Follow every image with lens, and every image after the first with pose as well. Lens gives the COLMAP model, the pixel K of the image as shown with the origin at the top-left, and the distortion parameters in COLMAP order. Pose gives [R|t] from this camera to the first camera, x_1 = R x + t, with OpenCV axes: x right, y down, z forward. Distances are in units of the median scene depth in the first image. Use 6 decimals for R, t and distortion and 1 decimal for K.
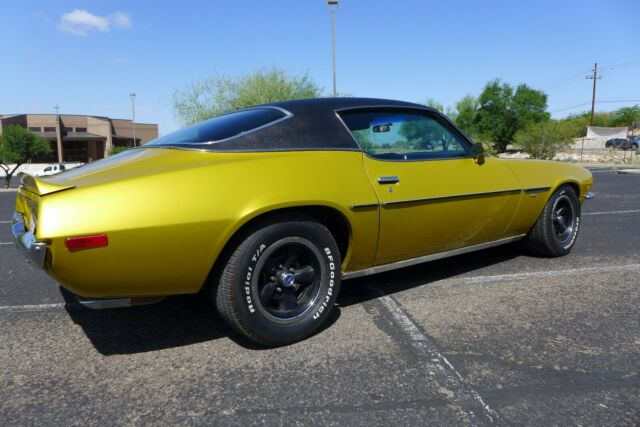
lens RADIAL K [[441.2, 0, 314.6], [0, 441.2, 202.6], [0, 0, 1]] dist [-0.044151, 0.009963]
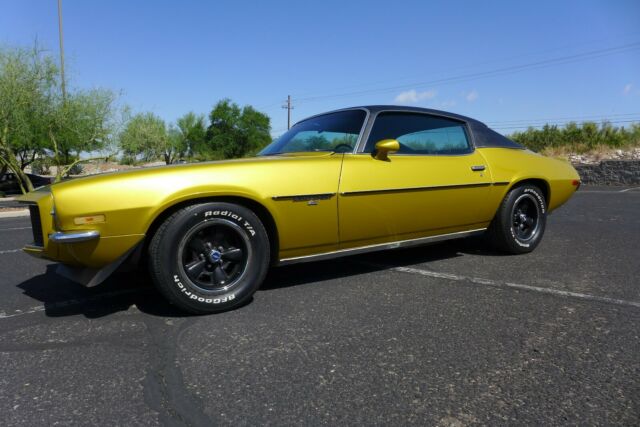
lens RADIAL K [[441.2, 0, 313.2], [0, 441.2, 211.9], [0, 0, 1]] dist [-0.044151, 0.009963]
pose [[0.796504, -0.038897, 0.603381, -0.055334], [0.052037, 0.998636, -0.004314, -0.001003], [-0.602390, 0.034834, 0.797441, 0.059896]]
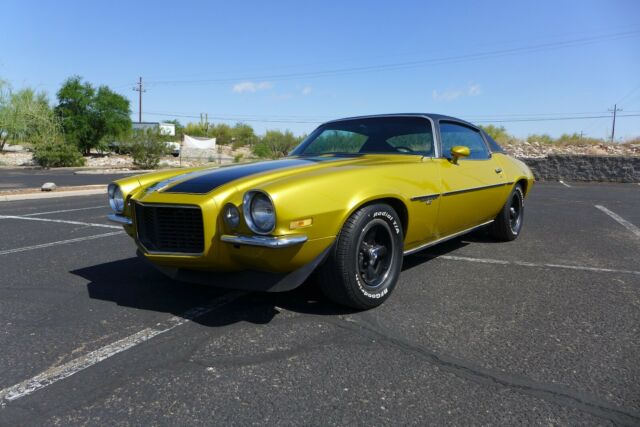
lens RADIAL K [[441.2, 0, 313.9], [0, 441.2, 210.9], [0, 0, 1]] dist [-0.044151, 0.009963]
pose [[0.554527, -0.062003, 0.829852, -0.085152], [0.056957, 0.997710, 0.036485, -0.004697], [-0.830214, 0.027034, 0.556789, 0.085230]]
